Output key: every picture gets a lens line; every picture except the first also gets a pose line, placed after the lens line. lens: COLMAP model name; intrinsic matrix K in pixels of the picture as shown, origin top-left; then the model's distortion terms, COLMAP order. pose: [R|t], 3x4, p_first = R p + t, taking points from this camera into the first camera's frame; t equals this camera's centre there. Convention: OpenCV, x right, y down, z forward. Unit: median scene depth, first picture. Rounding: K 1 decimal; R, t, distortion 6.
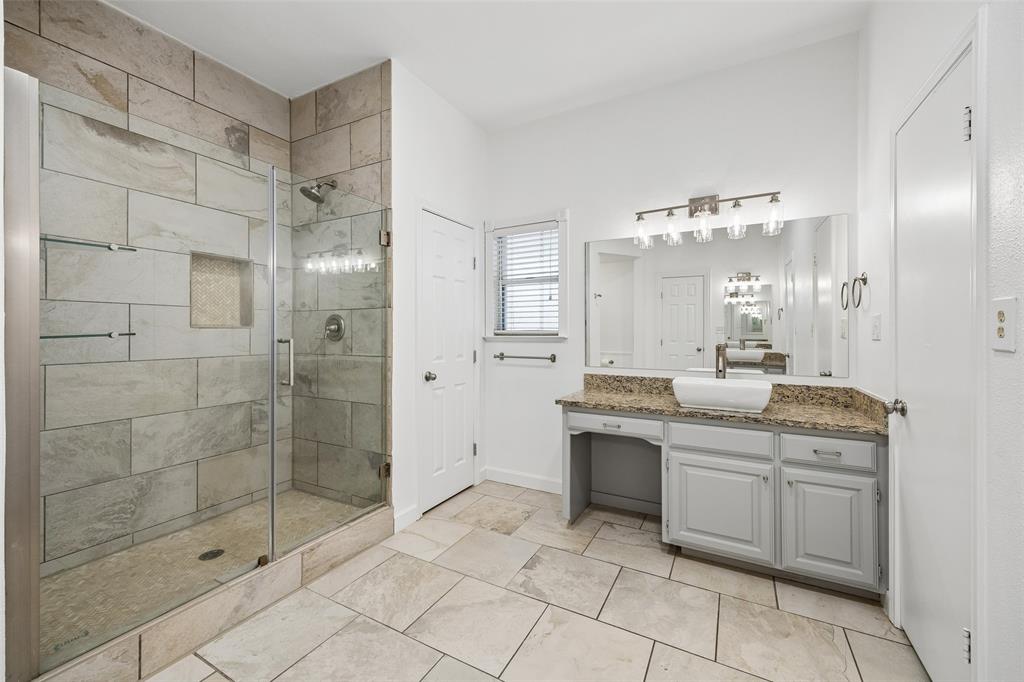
lens RADIAL K [[407.9, 0, 513.7], [0, 407.9, 334.3], [0, 0, 1]] dist [0.002447, 0.000181]
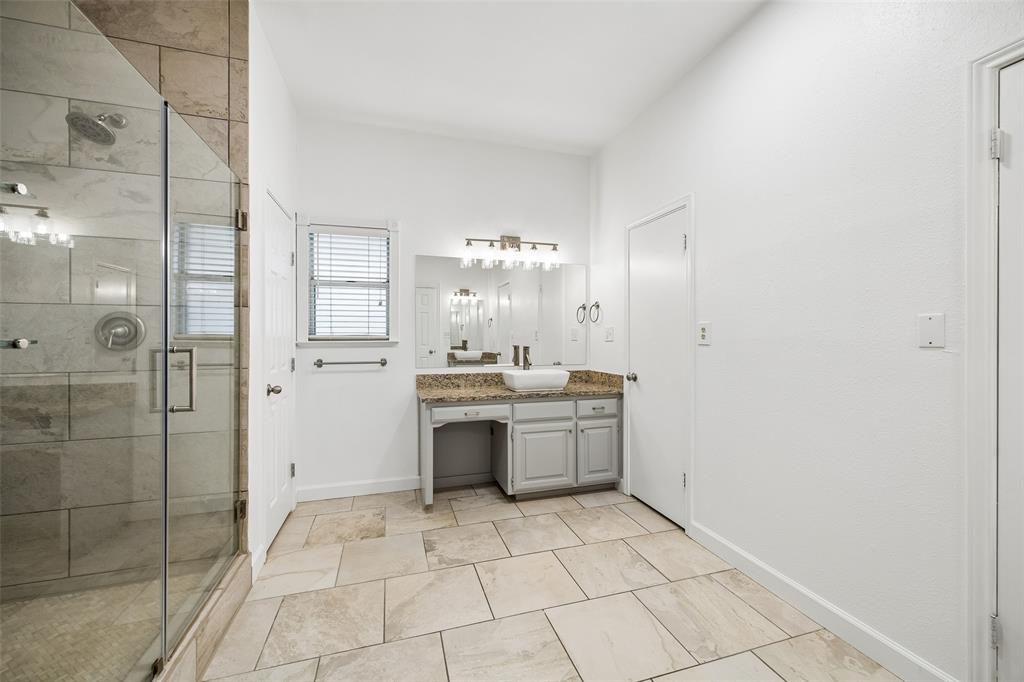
lens RADIAL K [[402.4, 0, 512.0], [0, 402.4, 341.0], [0, 0, 1]] dist [-0.001143, -0.000095]
pose [[0.700345, -0.009009, 0.713747, -0.524976], [0.005185, 0.999958, 0.007534, -0.001733], [-0.713785, -0.001575, 0.700363, 0.072249]]
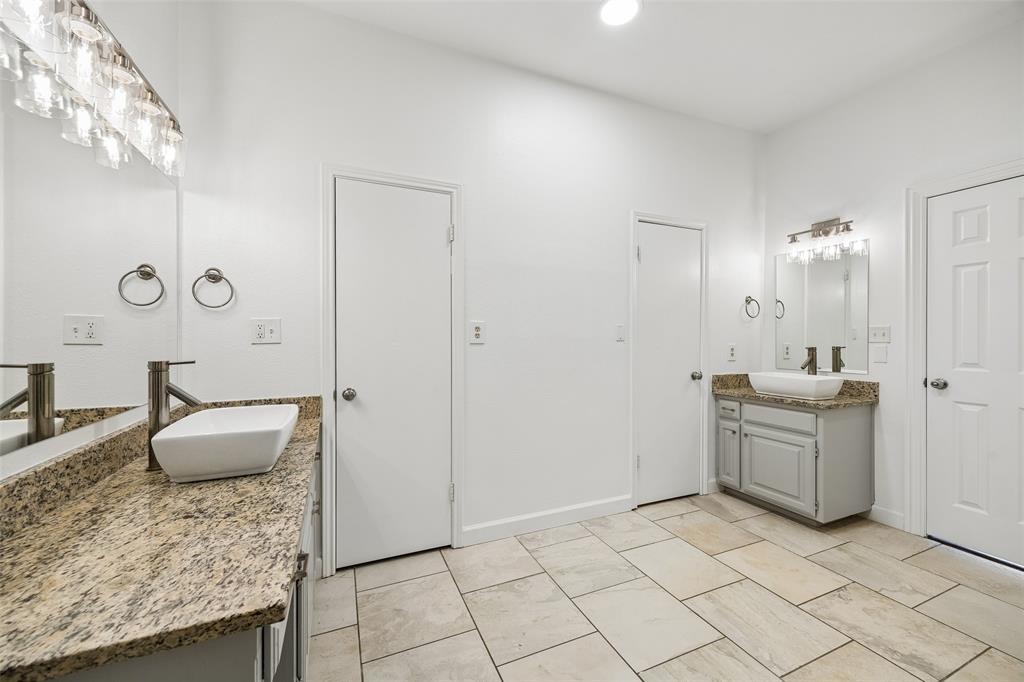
lens RADIAL K [[402.4, 0, 512.0], [0, 402.4, 341.0], [0, 0, 1]] dist [-0.001143, -0.000095]
pose [[-0.788087, -0.007526, 0.615517, -0.167451], [0.004846, 0.999818, 0.018430, -0.007265], [-0.615544, 0.017508, -0.787908, 1.160133]]
